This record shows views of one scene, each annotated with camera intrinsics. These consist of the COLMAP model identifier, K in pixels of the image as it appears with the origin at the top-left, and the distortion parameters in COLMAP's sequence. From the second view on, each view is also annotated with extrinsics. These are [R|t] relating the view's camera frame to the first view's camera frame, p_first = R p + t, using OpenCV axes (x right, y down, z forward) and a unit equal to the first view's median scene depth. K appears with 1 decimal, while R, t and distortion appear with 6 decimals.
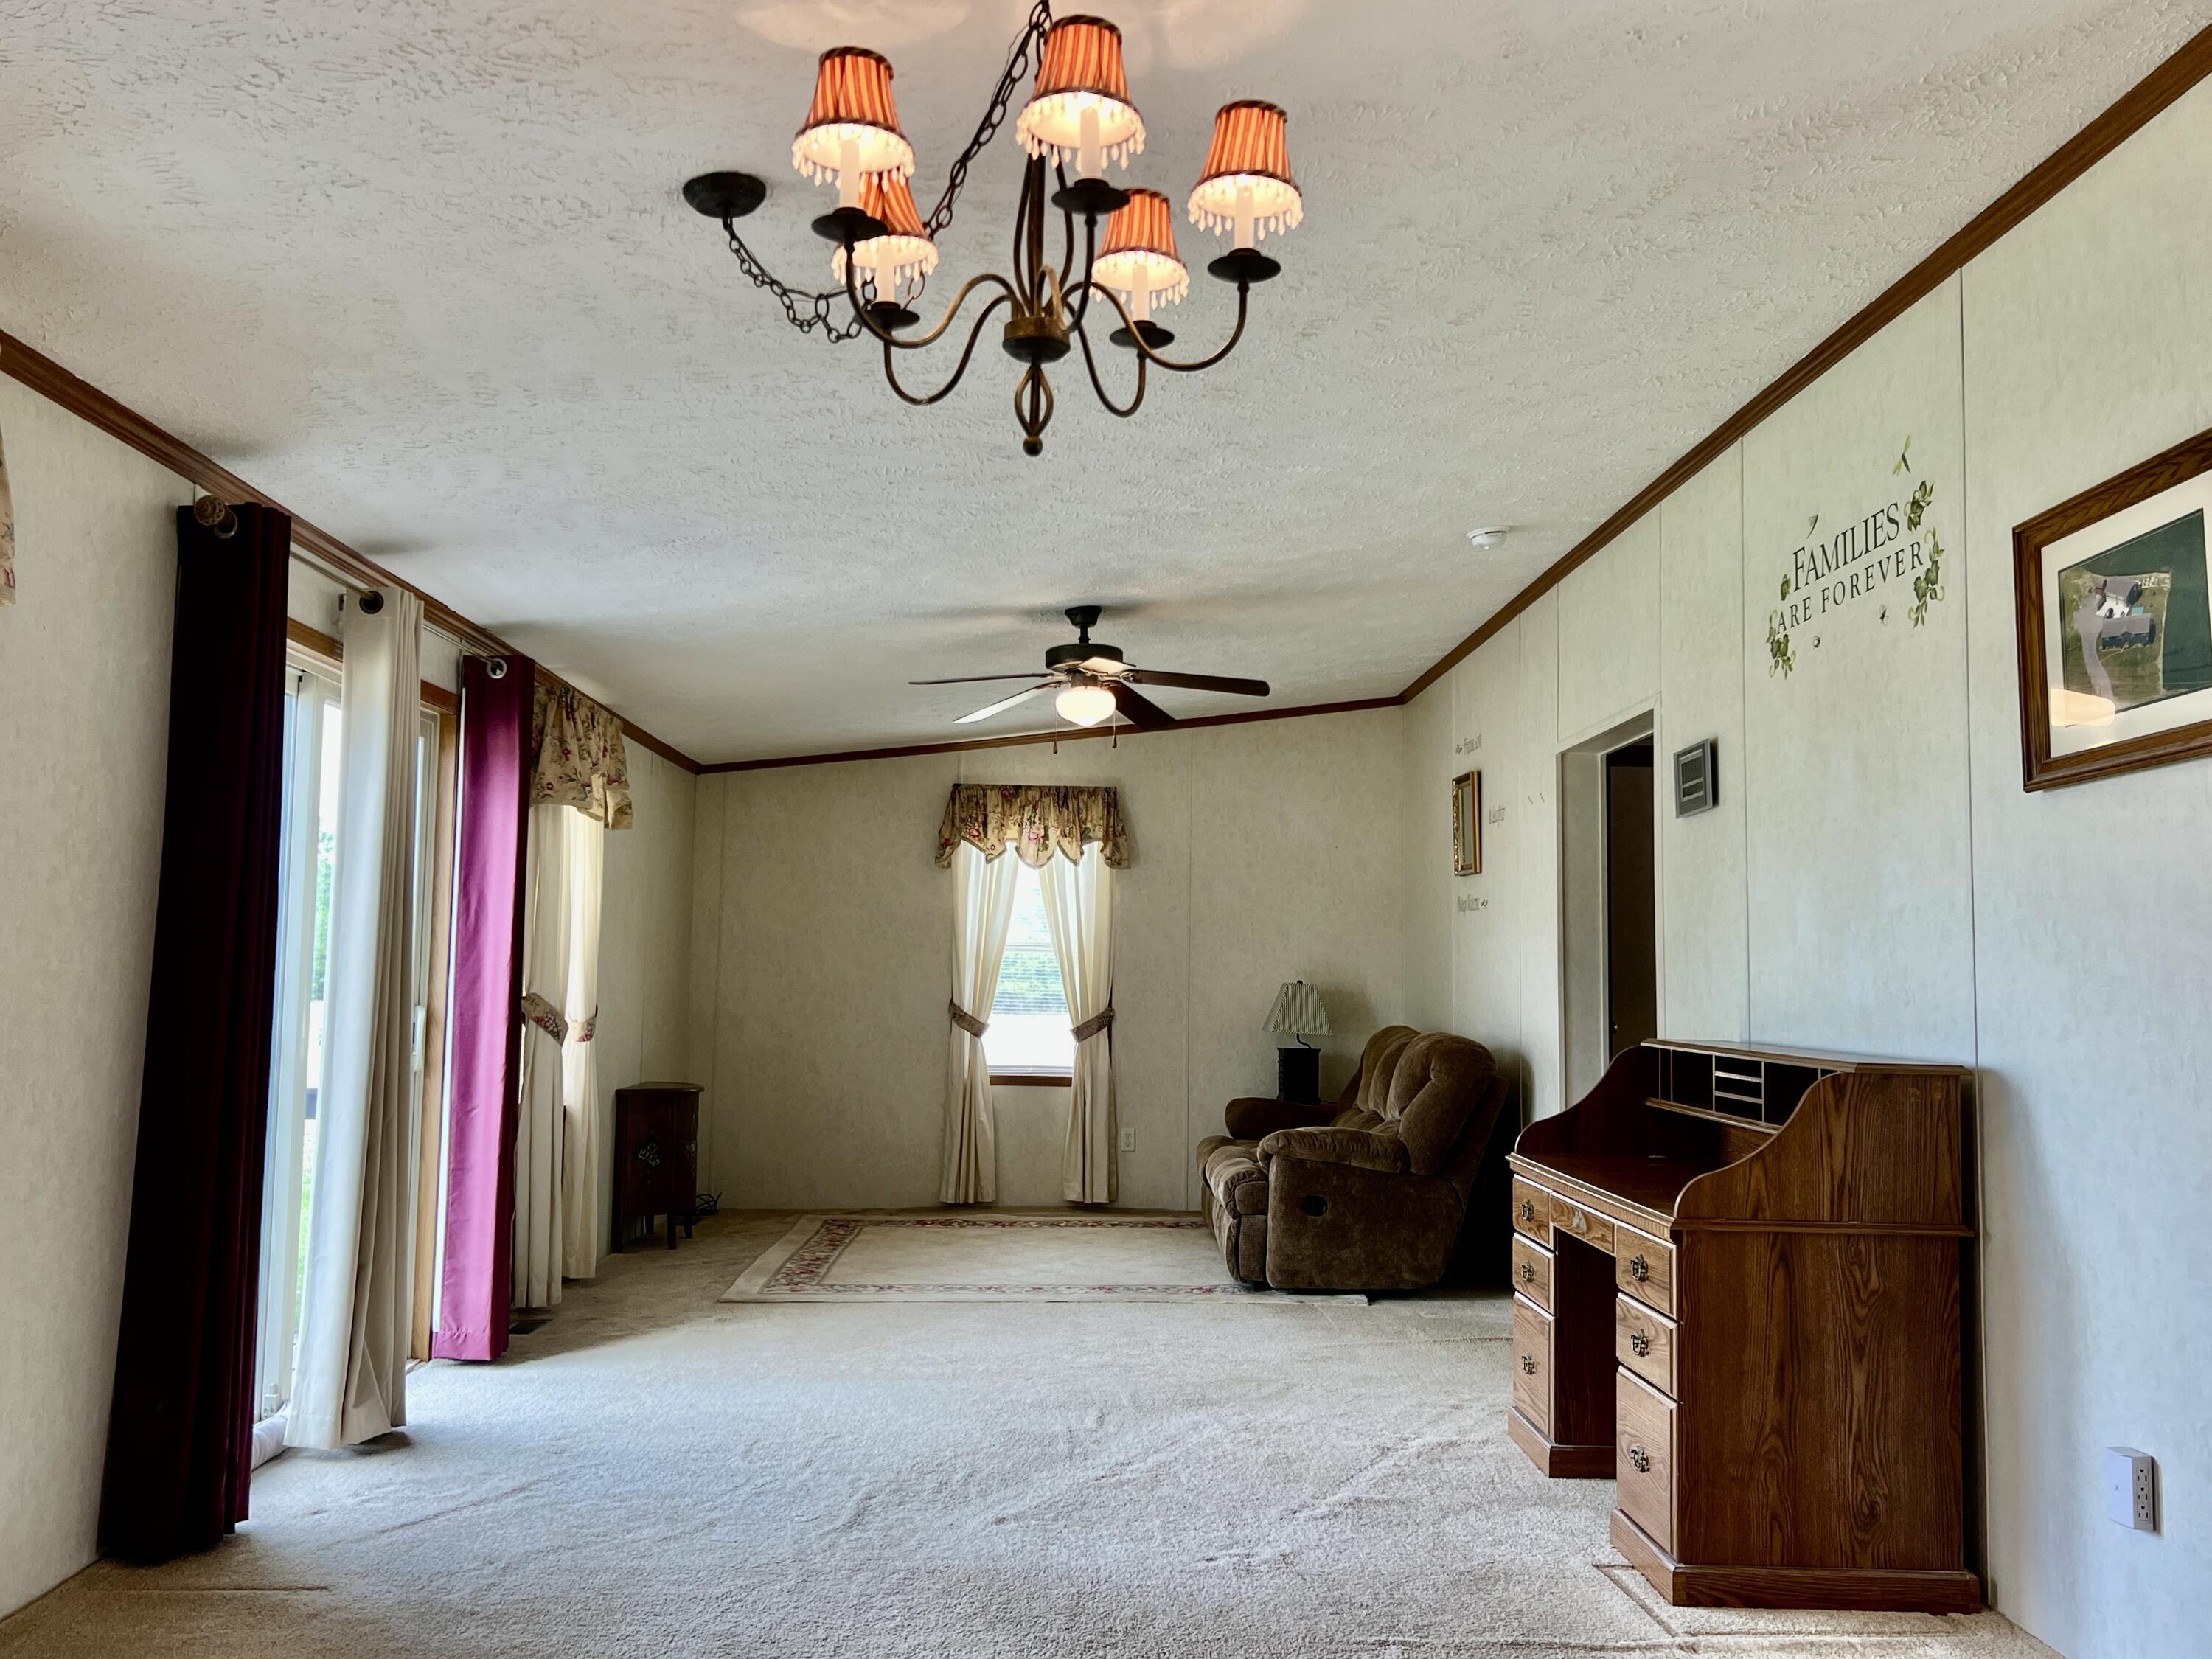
lens RADIAL K [[2123.1, 0, 1106.0], [0, 2123.1, 829.5], [0, 0, 1]] dist [0.076049, -0.297129]
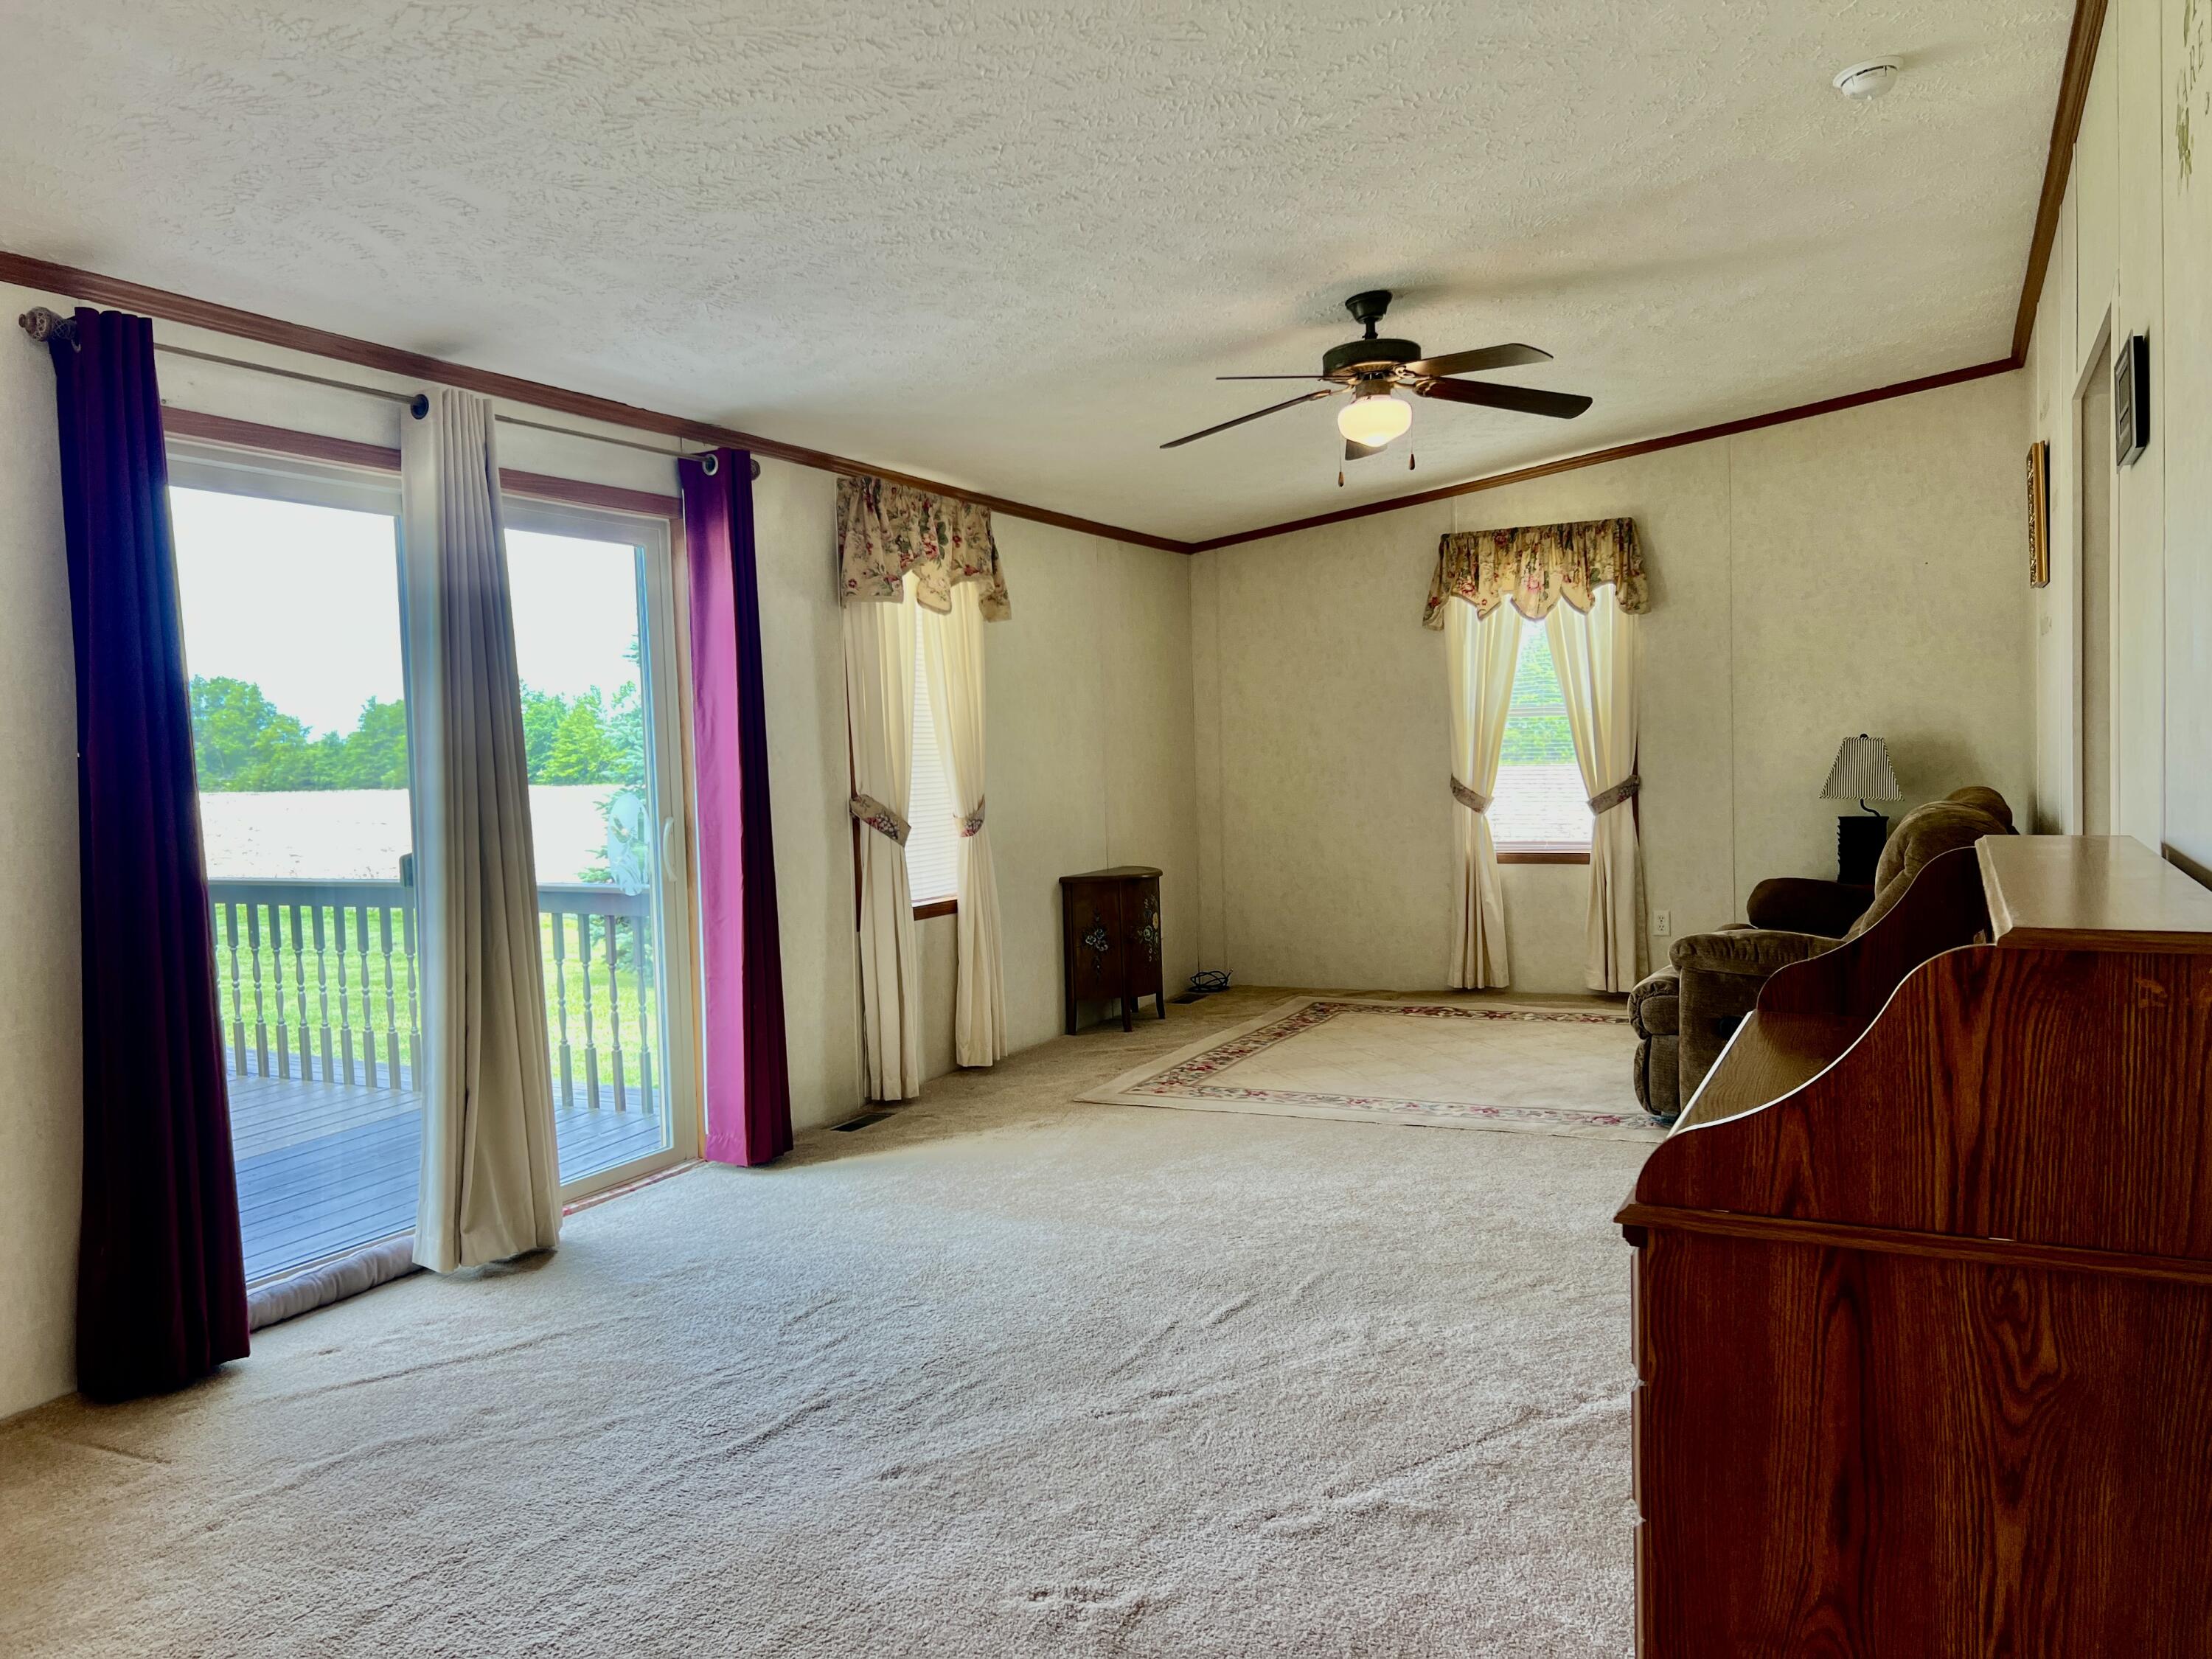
lens RADIAL K [[1828.1, 0, 918.4], [0, 1828.1, 898.2], [0, 0, 1]] dist [0.086680, -0.120471]
pose [[0.860756, -0.002891, -0.509010, 0.141344], [0.081321, 0.987921, 0.131906, 0.010178], [0.502481, -0.154932, 0.850593, 0.203727]]
